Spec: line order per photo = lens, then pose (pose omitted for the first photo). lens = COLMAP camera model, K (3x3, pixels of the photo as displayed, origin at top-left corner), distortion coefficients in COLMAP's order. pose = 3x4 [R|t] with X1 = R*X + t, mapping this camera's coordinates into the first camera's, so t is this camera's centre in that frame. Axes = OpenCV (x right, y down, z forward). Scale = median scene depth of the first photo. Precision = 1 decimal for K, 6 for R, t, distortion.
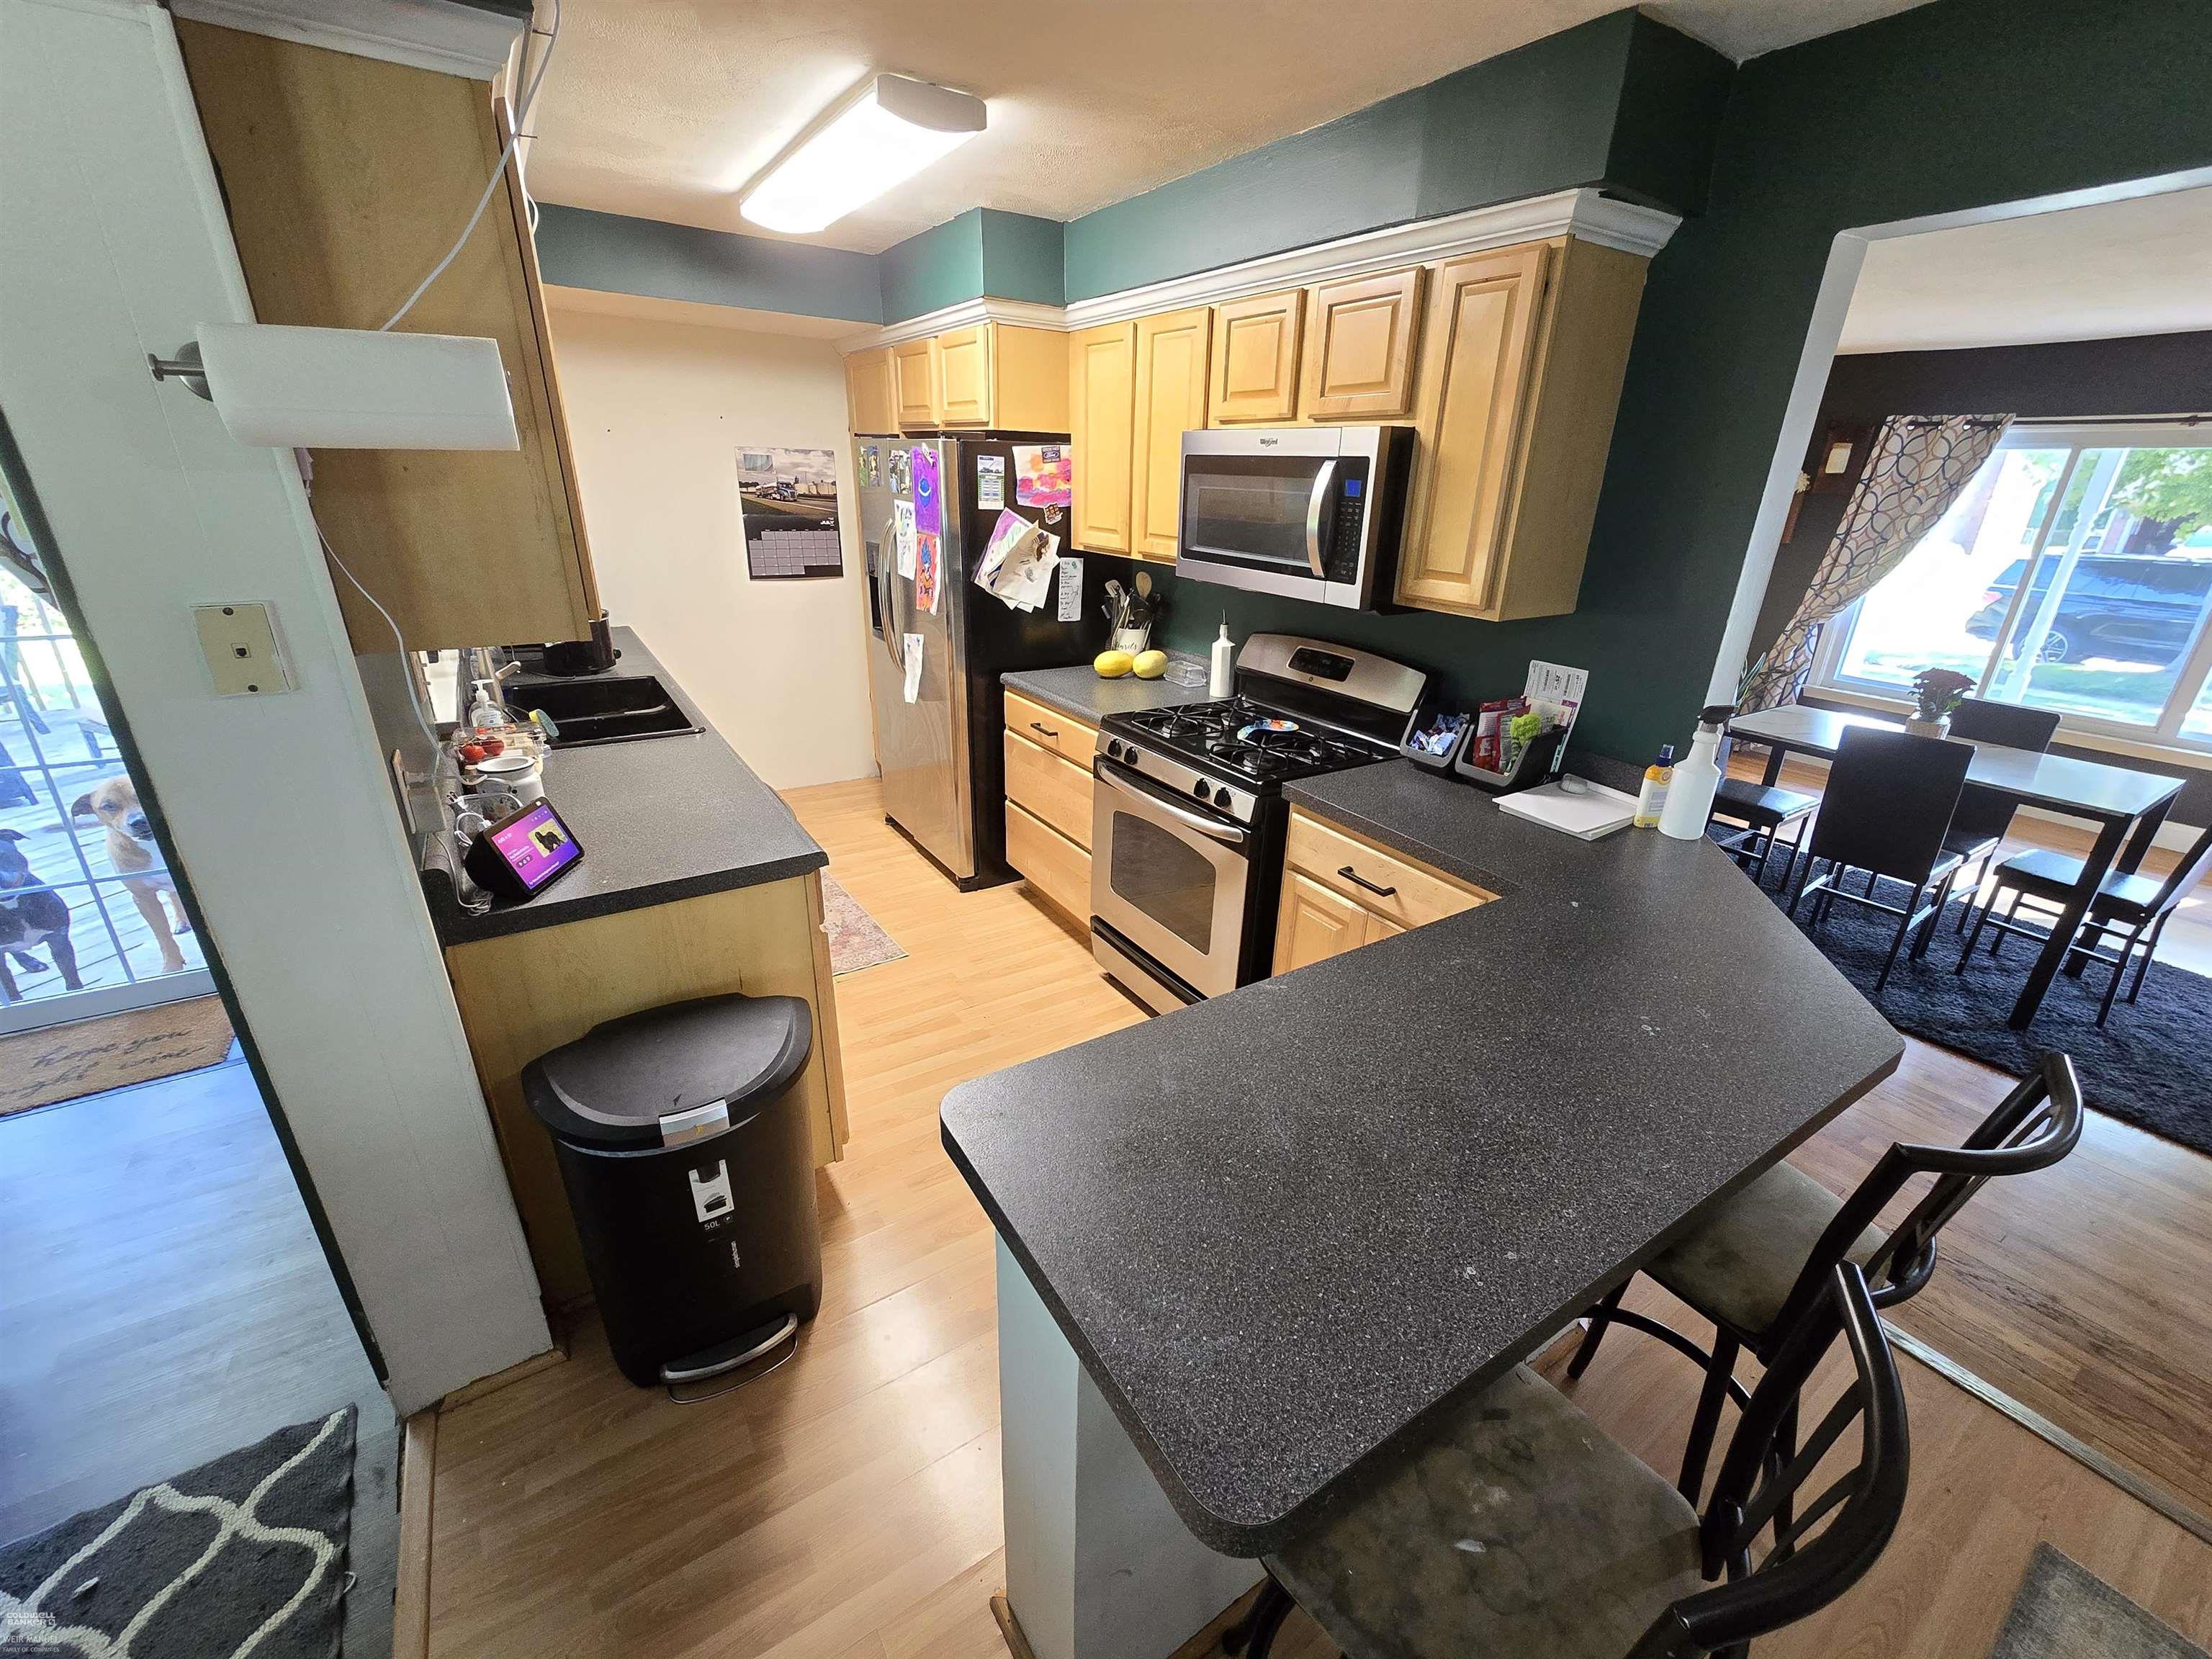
lens RADIAL K [[896.1, 0, 1120.4], [0, 896.1, 824.1], [0, 0, 1]] dist [-0.000968, 0.000354]
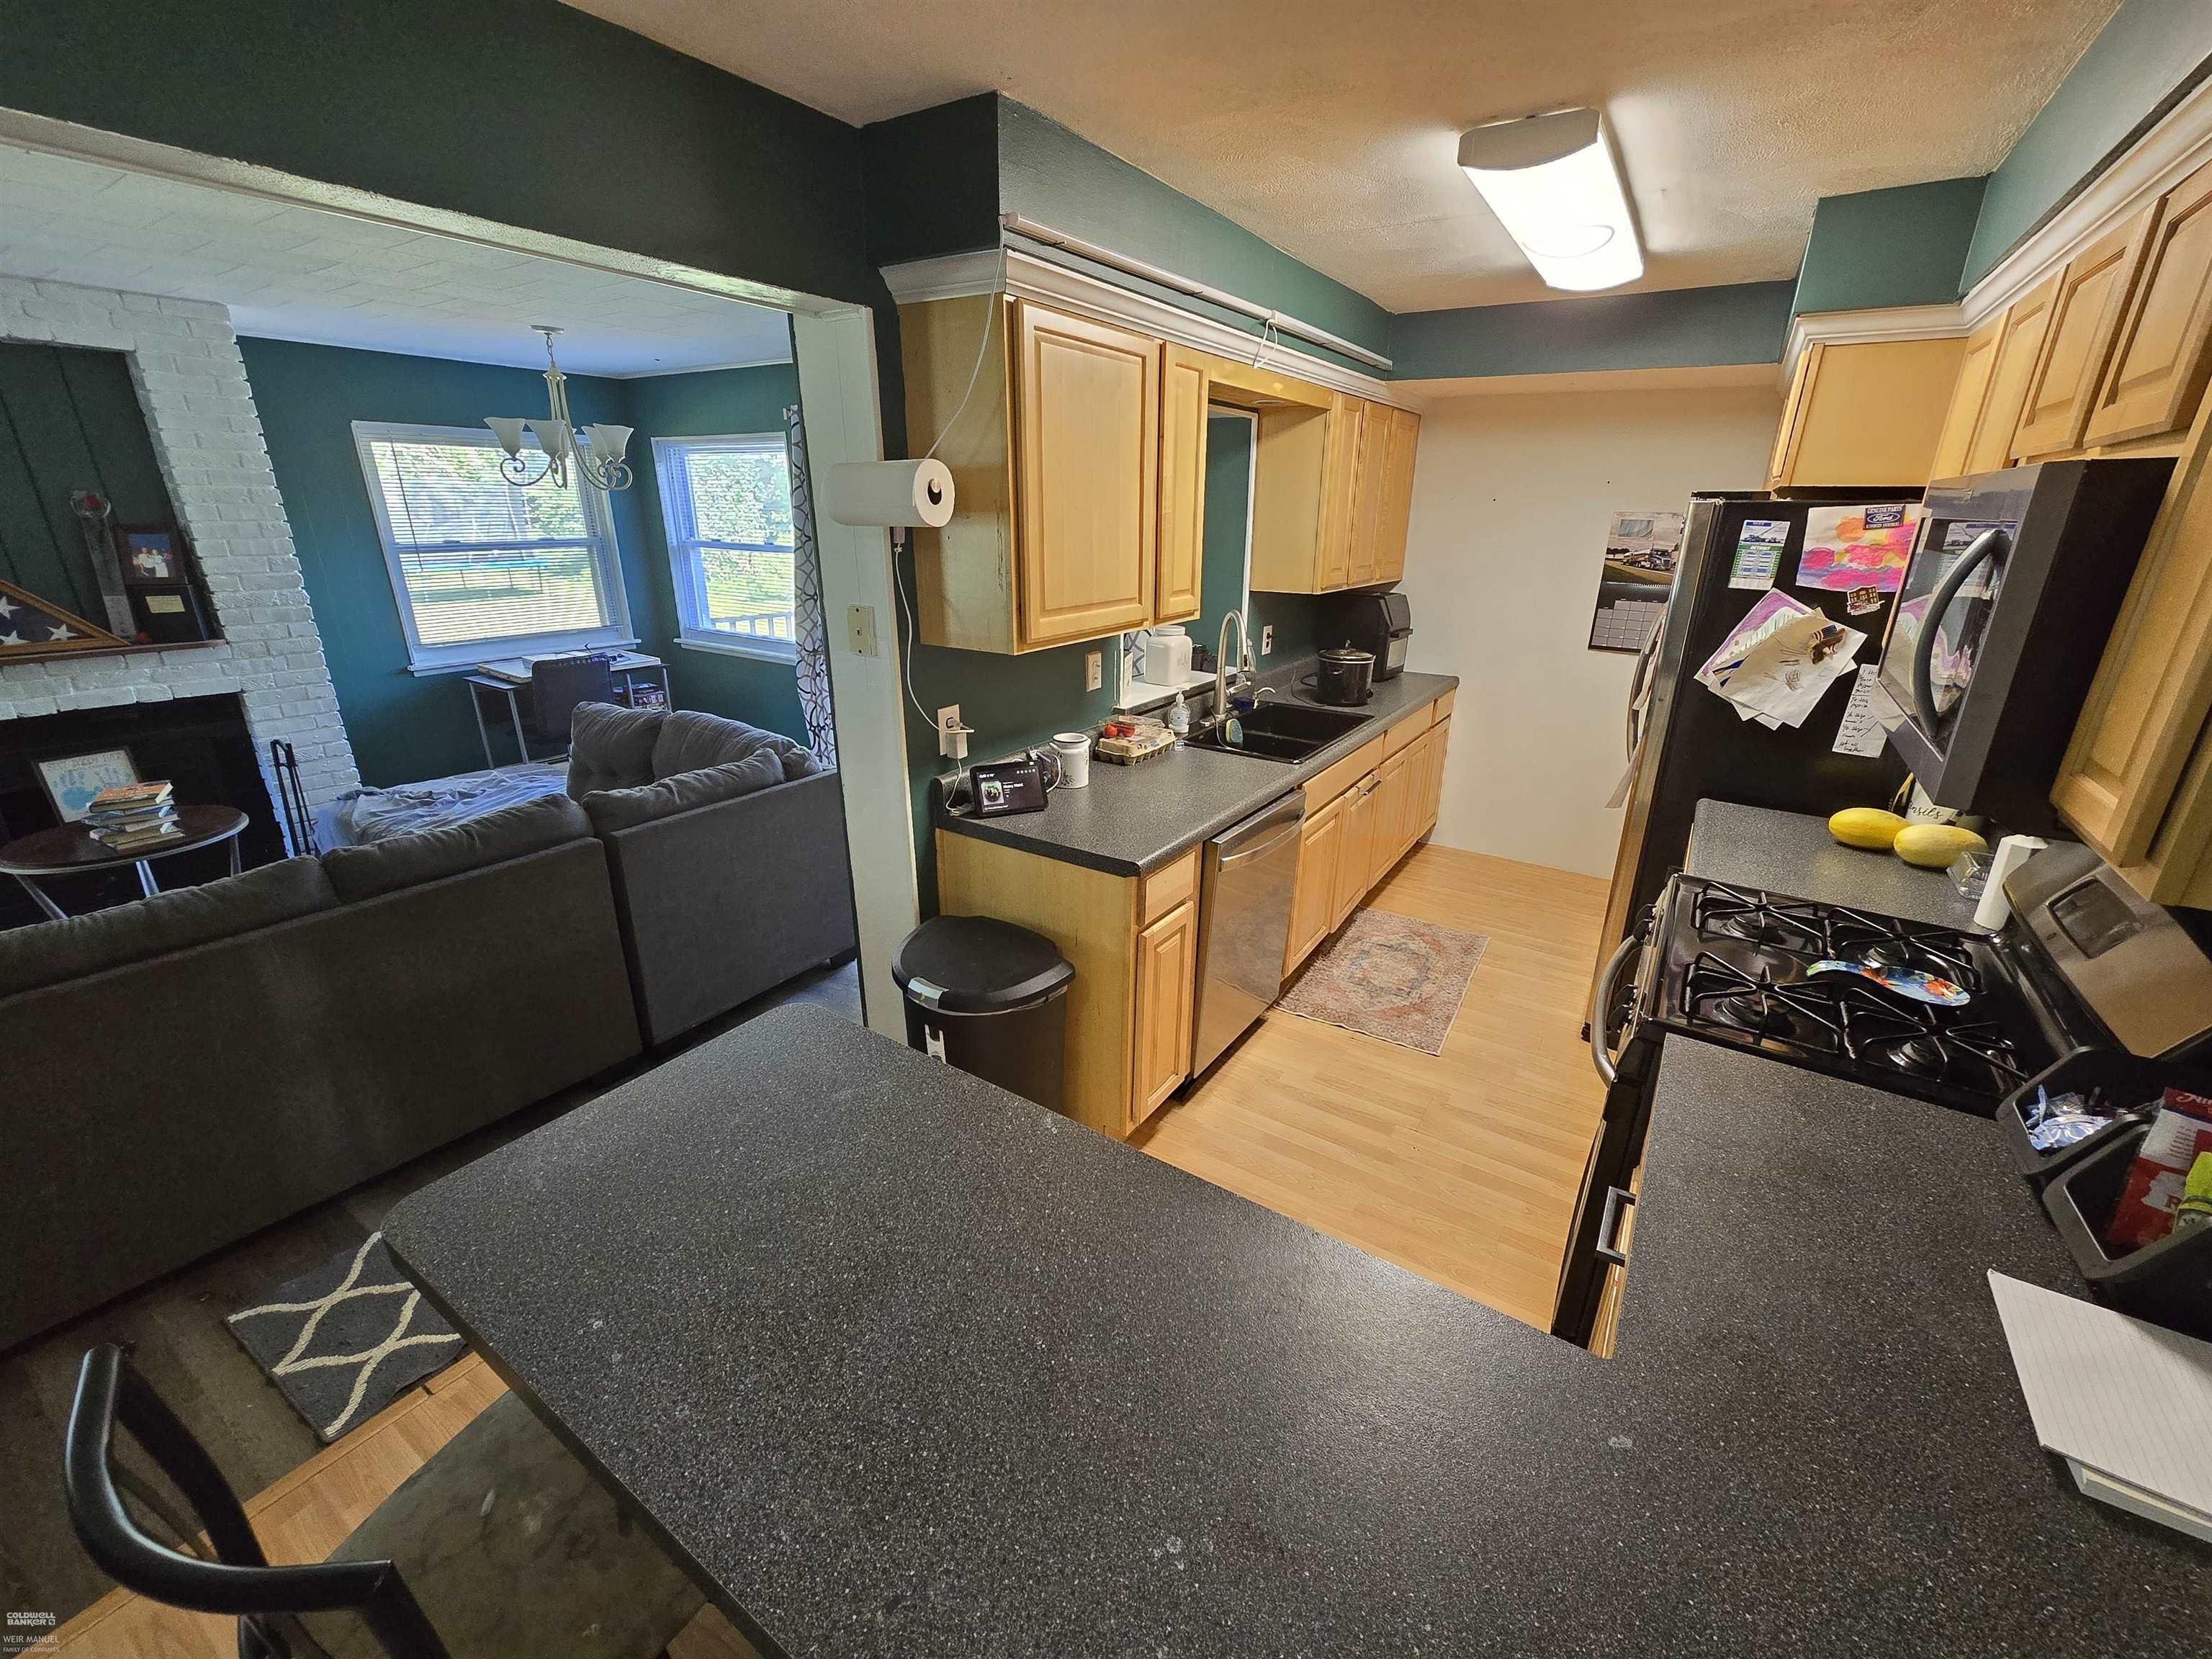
lens RADIAL K [[896.1, 0, 1122.9], [0, 896.1, 825.0], [0, 0, 1]] dist [-0.000968, 0.000354]
pose [[0.415081, 0.283473, -0.864494, 0.345145], [-0.334976, 0.931085, 0.144472, -0.095018], [0.845871, 0.229617, 0.481433, 0.225929]]
